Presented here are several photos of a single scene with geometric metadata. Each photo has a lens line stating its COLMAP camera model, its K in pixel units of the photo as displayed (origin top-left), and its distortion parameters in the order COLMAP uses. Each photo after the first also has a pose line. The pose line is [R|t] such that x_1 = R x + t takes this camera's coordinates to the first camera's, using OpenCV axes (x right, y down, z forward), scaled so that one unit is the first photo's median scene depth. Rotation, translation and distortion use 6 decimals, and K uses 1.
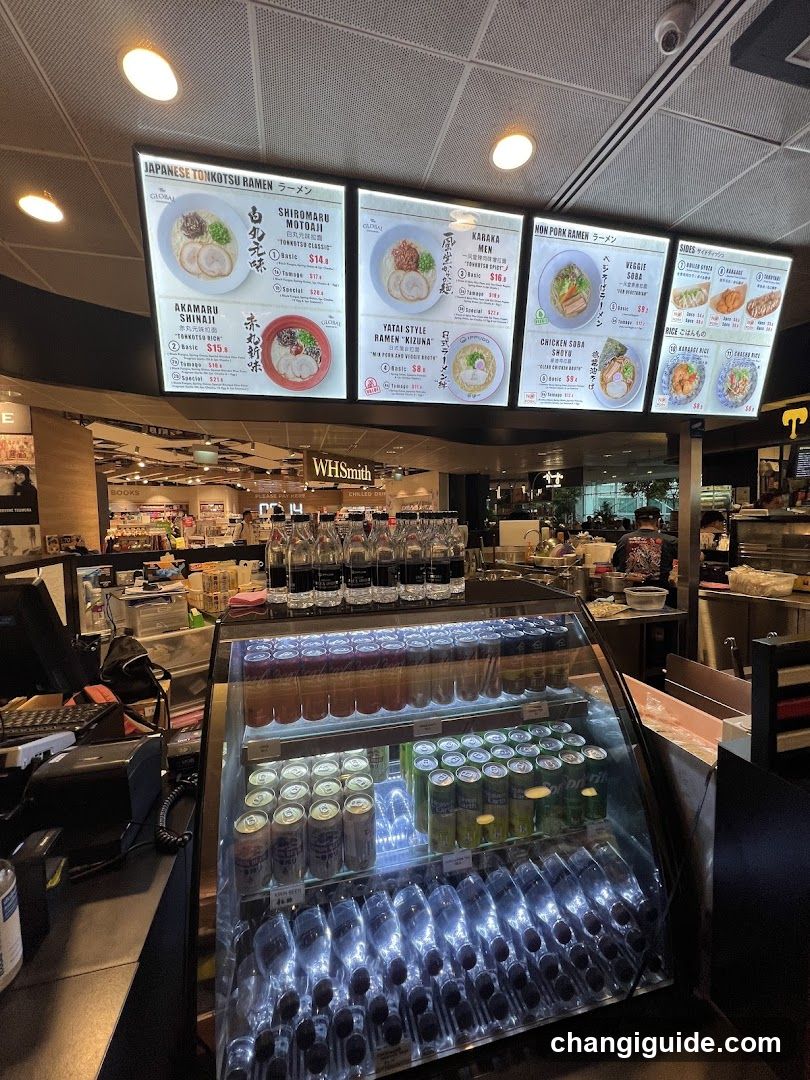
lens RADIAL K [[428.5, 0, 405.0], [0, 428.5, 540.0], [0, 0, 1]] dist [-0.022976, 0.000211]
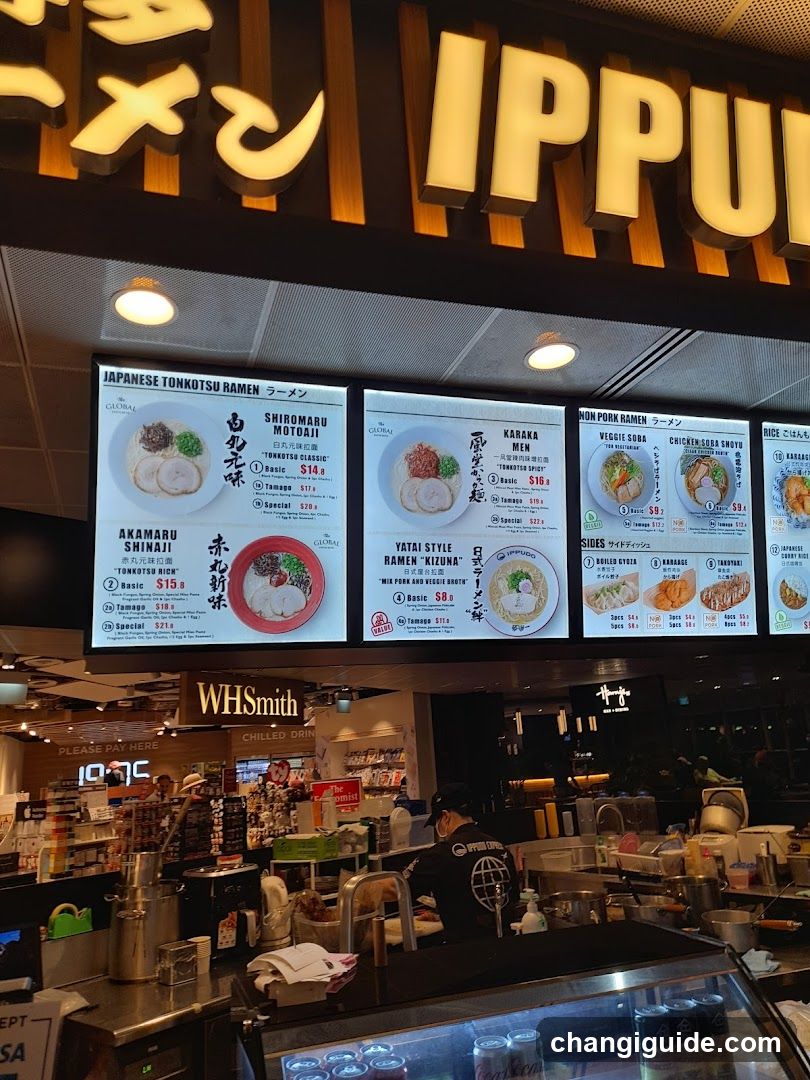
lens RADIAL K [[777.1, 0, 405.0], [0, 777.1, 540.0], [0, 0, 1]] dist [0.063406, -0.001079]
pose [[0.995898, -0.023086, 0.087493, -0.156361], [0.051123, 0.941354, -0.333526, -0.058582], [-0.074662, 0.336630, 0.938672, -0.281194]]
